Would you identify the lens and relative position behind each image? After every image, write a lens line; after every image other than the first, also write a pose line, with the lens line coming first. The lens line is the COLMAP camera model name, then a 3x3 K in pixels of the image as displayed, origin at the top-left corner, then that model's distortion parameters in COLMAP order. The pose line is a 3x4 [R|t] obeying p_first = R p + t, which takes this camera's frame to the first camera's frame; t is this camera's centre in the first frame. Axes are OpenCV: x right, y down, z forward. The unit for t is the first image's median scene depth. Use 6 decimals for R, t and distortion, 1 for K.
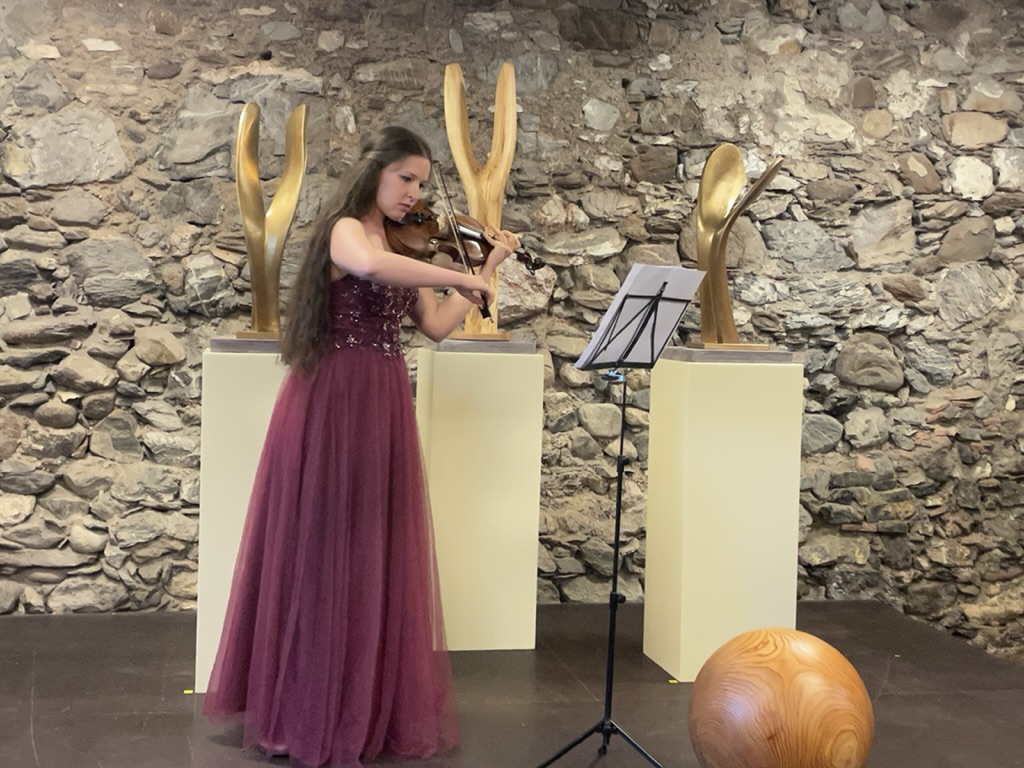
lens RADIAL K [[1400.0, 0, 476.7], [0, 1400.0, 377.1], [0, 0, 1]] dist [0.074644, 0.000000]
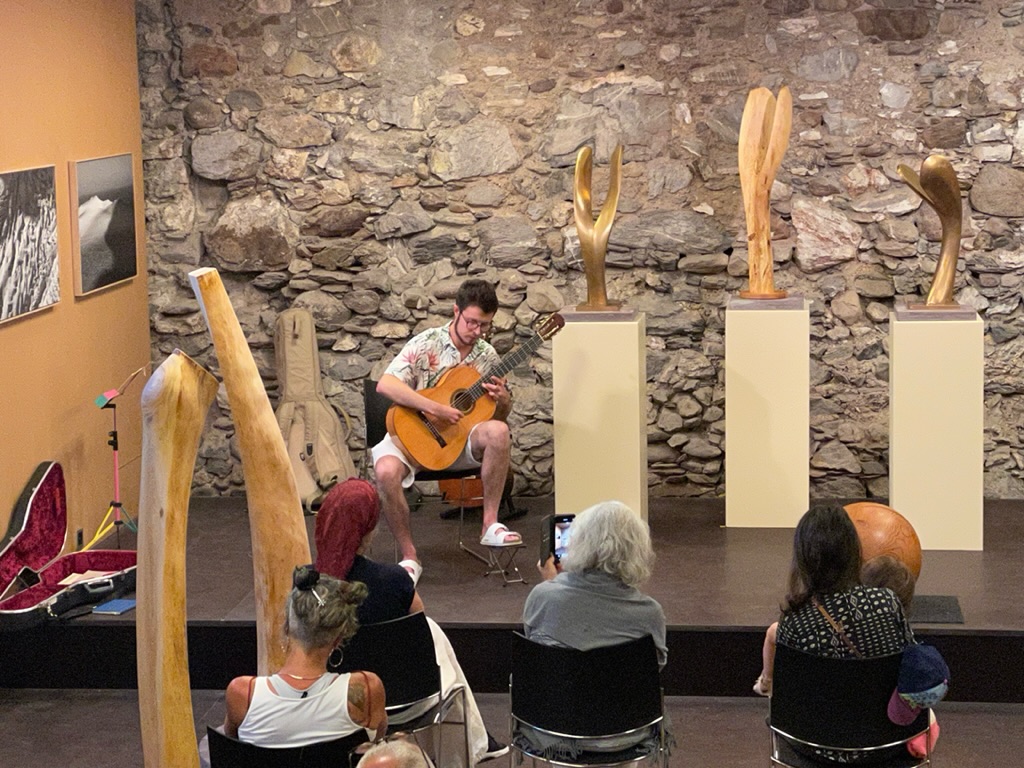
lens RADIAL K [[2315.1, 0, 456.9], [0, 2315.1, 390.7], [0, 0, 1]] dist [0.071880, 0.000000]
pose [[0.941734, 0.002201, -0.336352, 0.417556], [0.034123, 0.994195, 0.102043, -0.156695], [0.334623, -0.107575, 0.936192, -1.044098]]
